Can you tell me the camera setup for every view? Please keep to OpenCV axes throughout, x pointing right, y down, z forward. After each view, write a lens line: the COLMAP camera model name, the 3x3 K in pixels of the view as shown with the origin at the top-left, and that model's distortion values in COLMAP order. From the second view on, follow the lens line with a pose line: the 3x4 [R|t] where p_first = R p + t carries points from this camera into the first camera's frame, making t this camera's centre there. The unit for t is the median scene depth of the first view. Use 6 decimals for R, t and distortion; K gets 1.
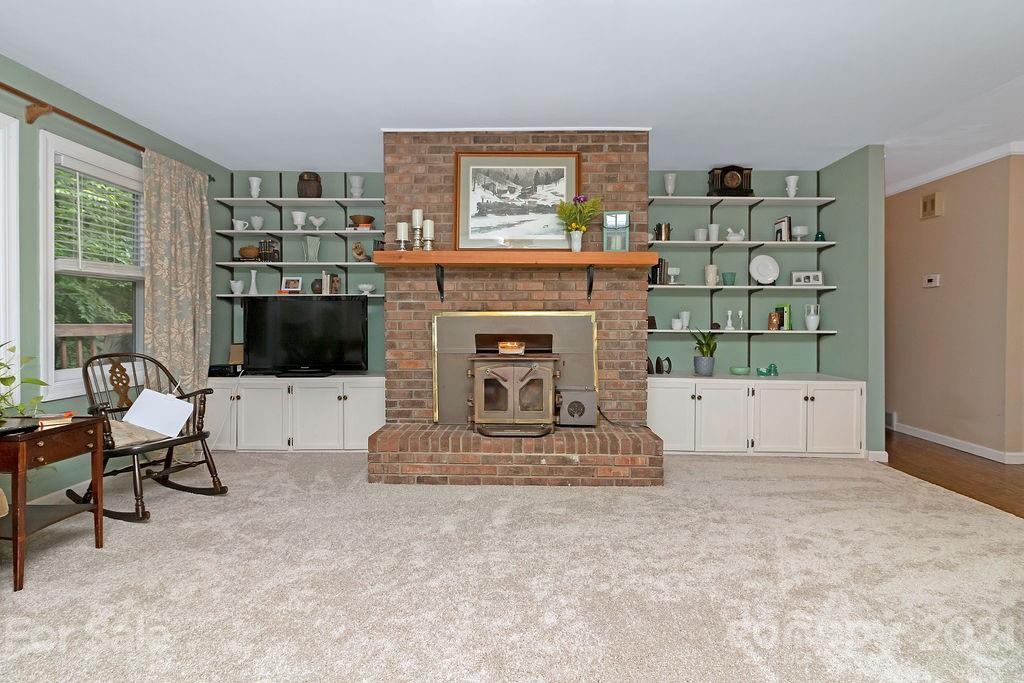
lens RADIAL K [[491.1, 0, 505.3], [0, 491.1, 317.7], [0, 0, 1]] dist [0.000283, 0.000292]
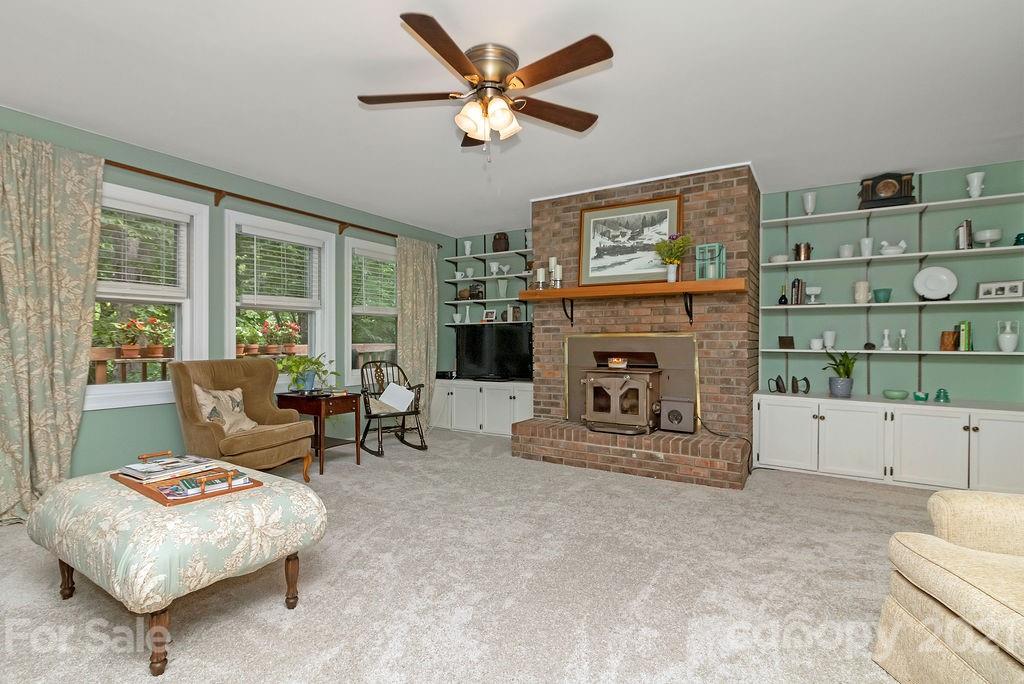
lens RADIAL K [[481.1, 0, 511.6], [0, 481.1, 331.3], [0, 0, 1]] dist [0.000770, 0.000212]
pose [[0.863437, -0.012541, -0.504301, 0.373477], [0.005127, 0.999857, -0.016088, 0.000044], [0.504431, 0.011306, 0.863378, -0.173783]]
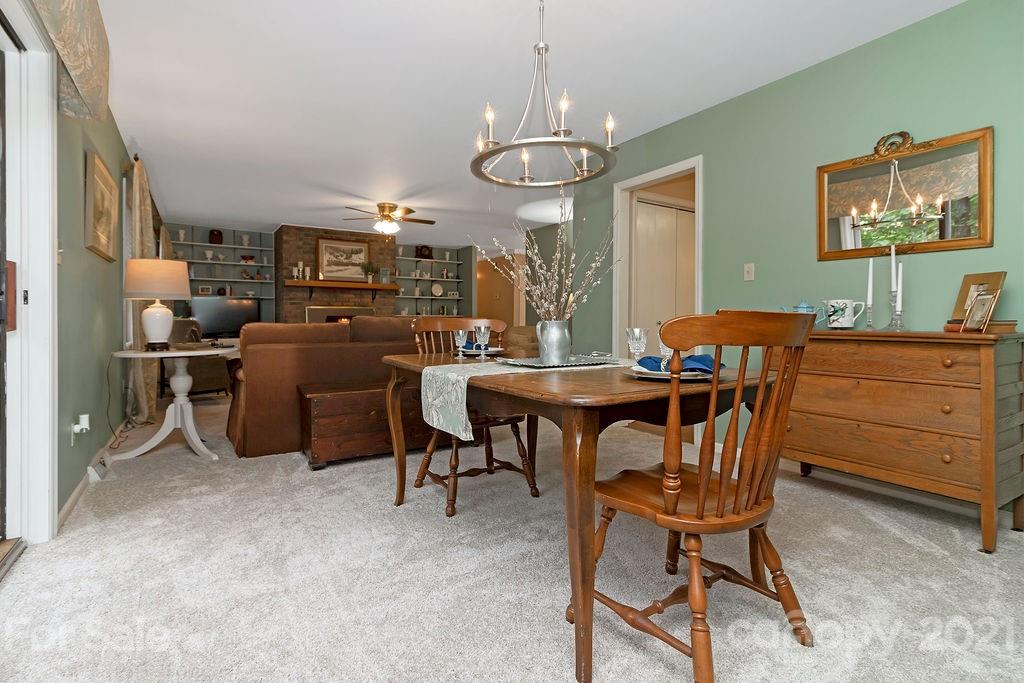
lens RADIAL K [[491.1, 0, 505.3], [0, 491.1, 317.7], [0, 0, 1]] dist [0.000283, 0.000292]
pose [[0.818538, -0.000537, 0.574452, -0.703740], [-0.003399, 0.999978, 0.005779, 0.024726], [-0.574442, -0.006683, 0.818518, -1.405768]]
